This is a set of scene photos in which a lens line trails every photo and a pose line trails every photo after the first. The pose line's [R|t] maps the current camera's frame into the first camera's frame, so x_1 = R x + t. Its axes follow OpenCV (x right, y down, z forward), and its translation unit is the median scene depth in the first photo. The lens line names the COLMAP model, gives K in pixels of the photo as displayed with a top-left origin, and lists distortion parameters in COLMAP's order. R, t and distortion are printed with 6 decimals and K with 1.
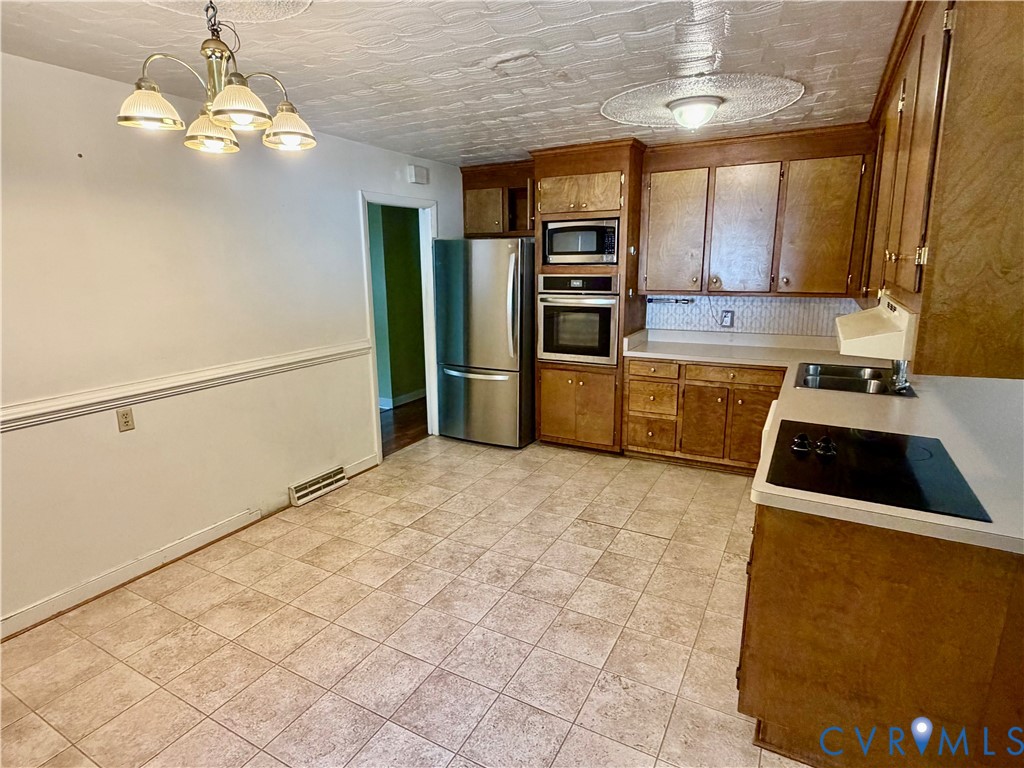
lens RADIAL K [[549.8, 0, 506.3], [0, 549.8, 382.0], [0, 0, 1]] dist [0.004477, -0.001200]
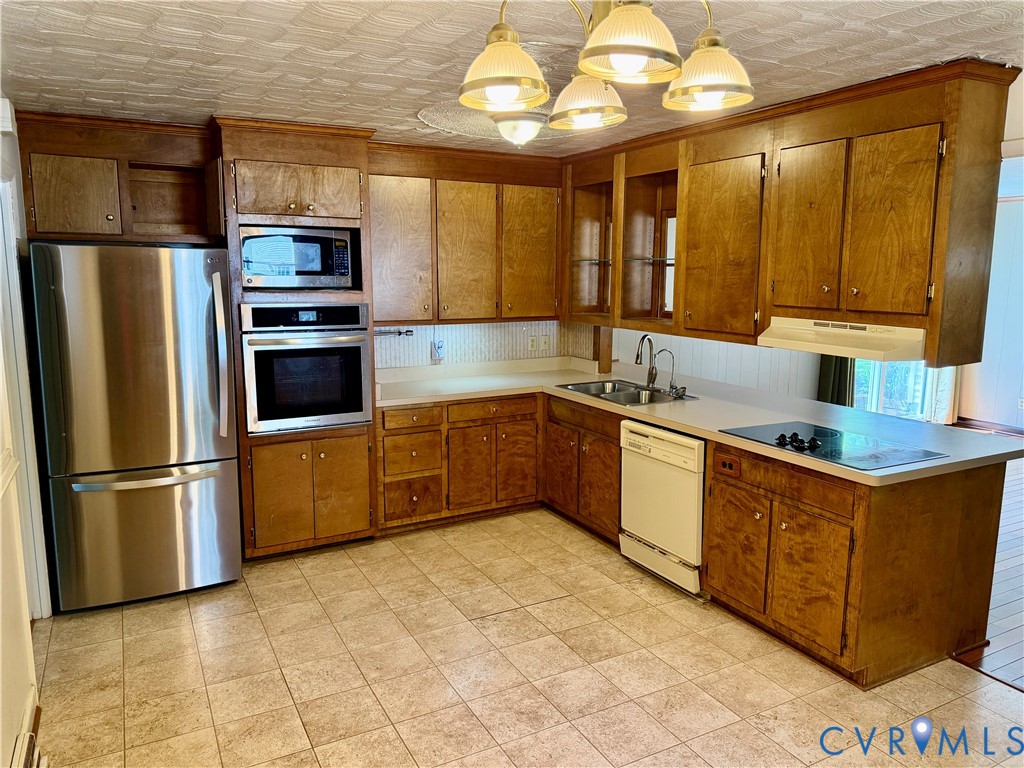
lens RADIAL K [[717.2, 0, 511.2], [0, 717.2, 382.5], [0, 0, 1]] dist [0.026600, -0.022275]
pose [[0.540961, -0.116235, 0.832977, -0.536263], [0.170149, 0.985050, 0.026956, -0.079734], [-0.823657, 0.127148, 0.552650, 0.302172]]
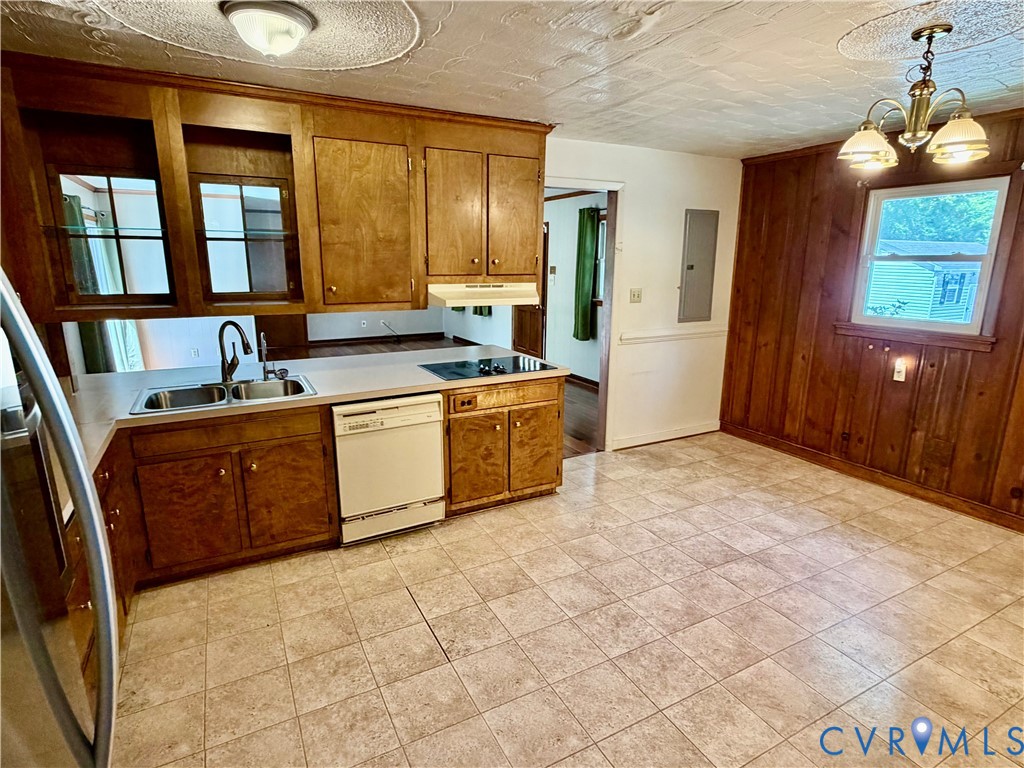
lens RADIAL K [[549.8, 0, 507.4], [0, 549.8, 381.6], [0, 0, 1]] dist [0.004477, -0.001200]
pose [[-0.837220, -0.111982, 0.535278, -0.202534], [0.125679, 0.913212, 0.387620, -0.251048], [-0.532229, 0.391796, -0.750486, 1.115740]]
